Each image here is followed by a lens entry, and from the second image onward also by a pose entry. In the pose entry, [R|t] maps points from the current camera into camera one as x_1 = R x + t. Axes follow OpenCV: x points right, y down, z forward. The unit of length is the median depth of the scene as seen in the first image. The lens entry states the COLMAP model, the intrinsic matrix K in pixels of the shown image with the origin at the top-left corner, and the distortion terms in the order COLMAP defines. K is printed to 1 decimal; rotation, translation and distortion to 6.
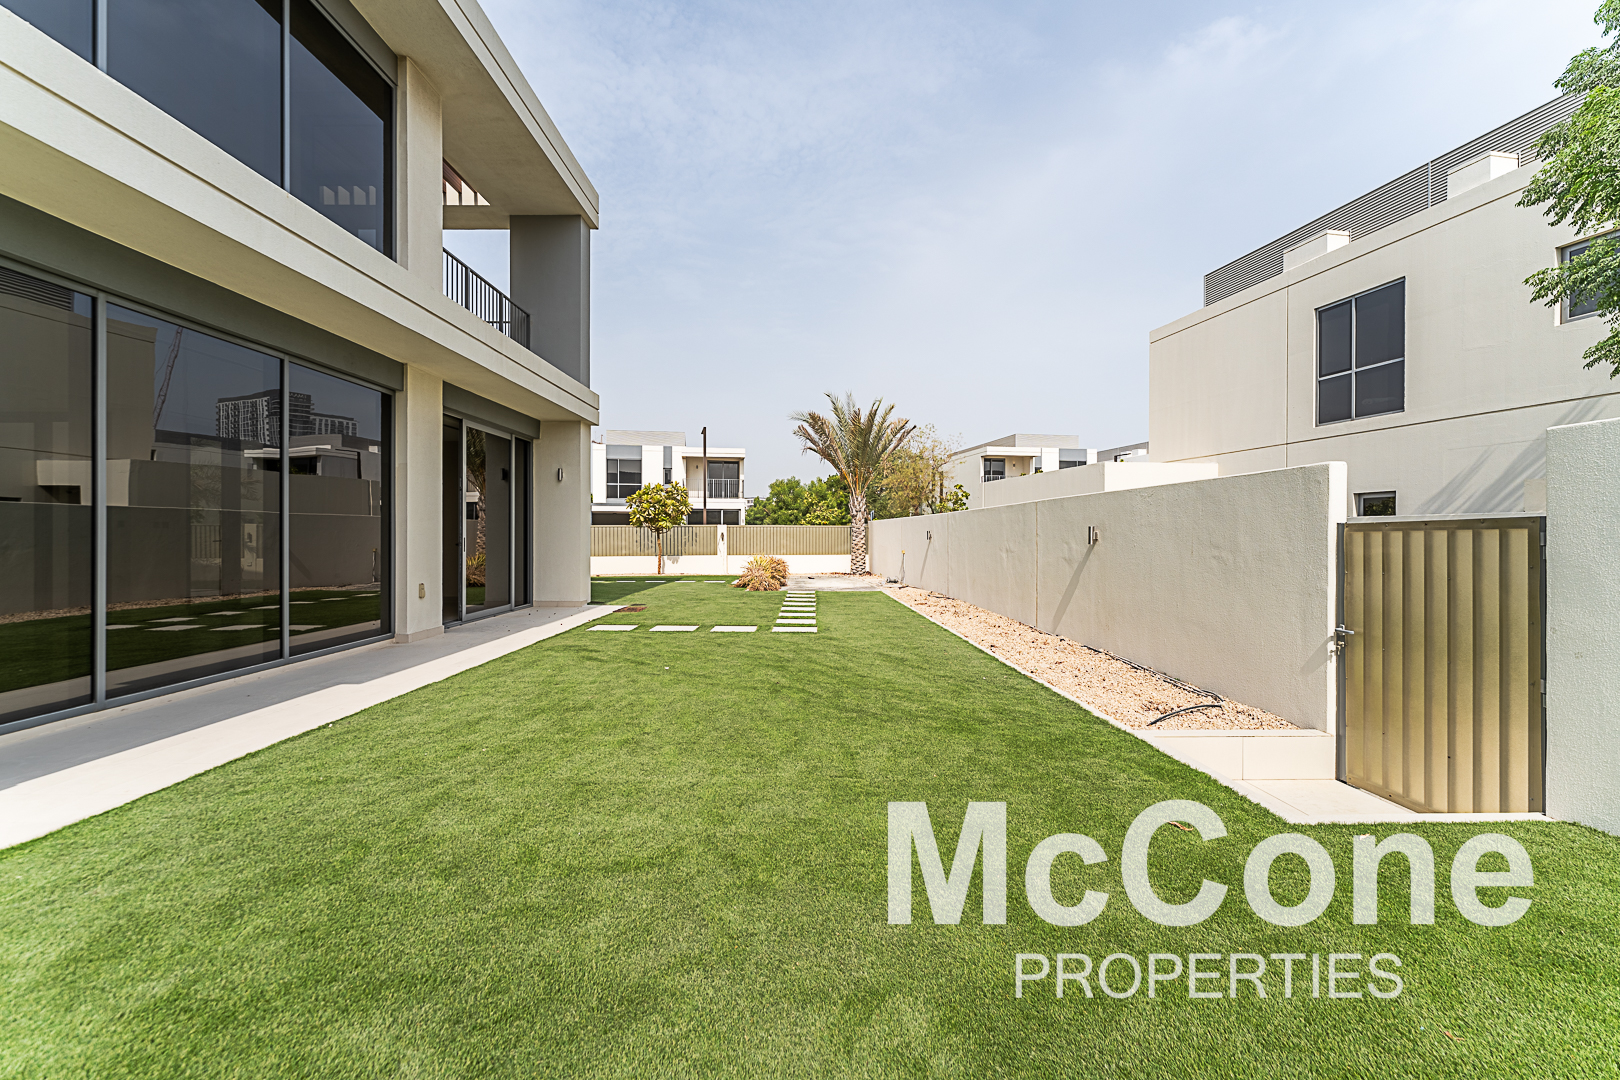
lens RADIAL K [[674.6, 0, 815.6], [0, 674.6, 546.8], [0, 0, 1]] dist [0.000581, -0.001655]
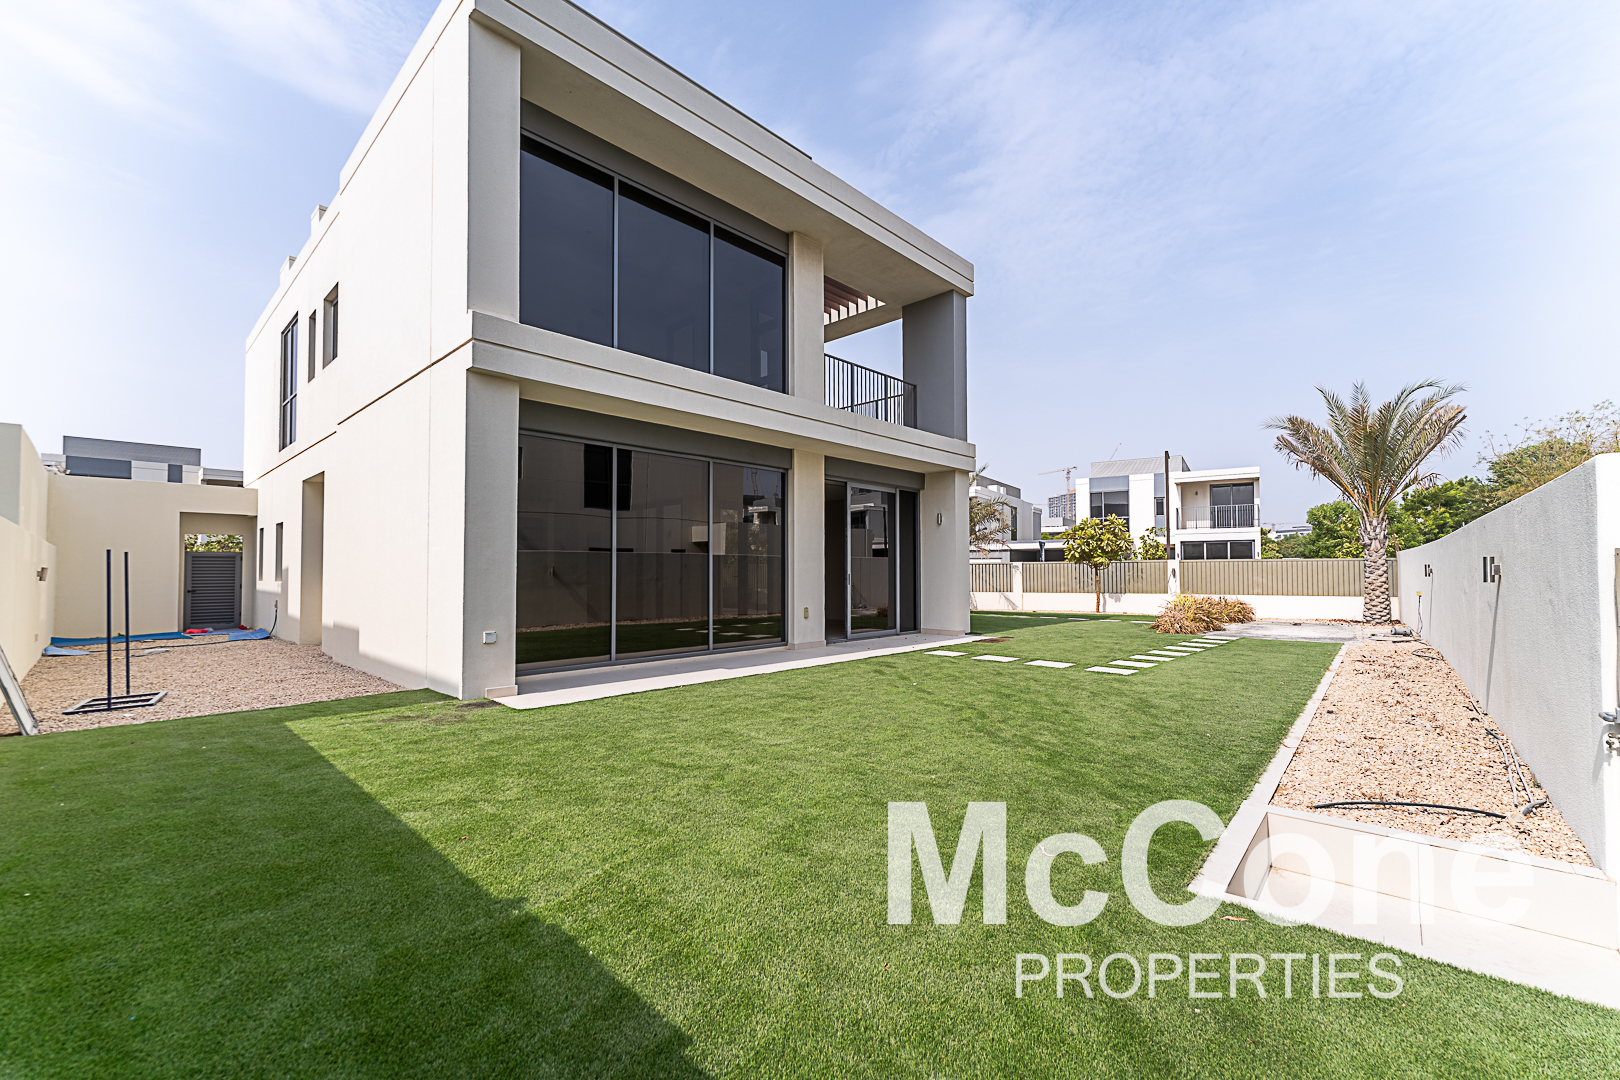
lens RADIAL K [[674.6, 0, 773.5], [0, 674.6, 569.3], [0, 0, 1]] dist [0.000581, -0.001655]
pose [[0.704005, -0.005969, -0.710170, 0.225170], [-0.009506, 0.999796, -0.017827, 0.001641], [0.710132, 0.019302, 0.703804, -0.004783]]
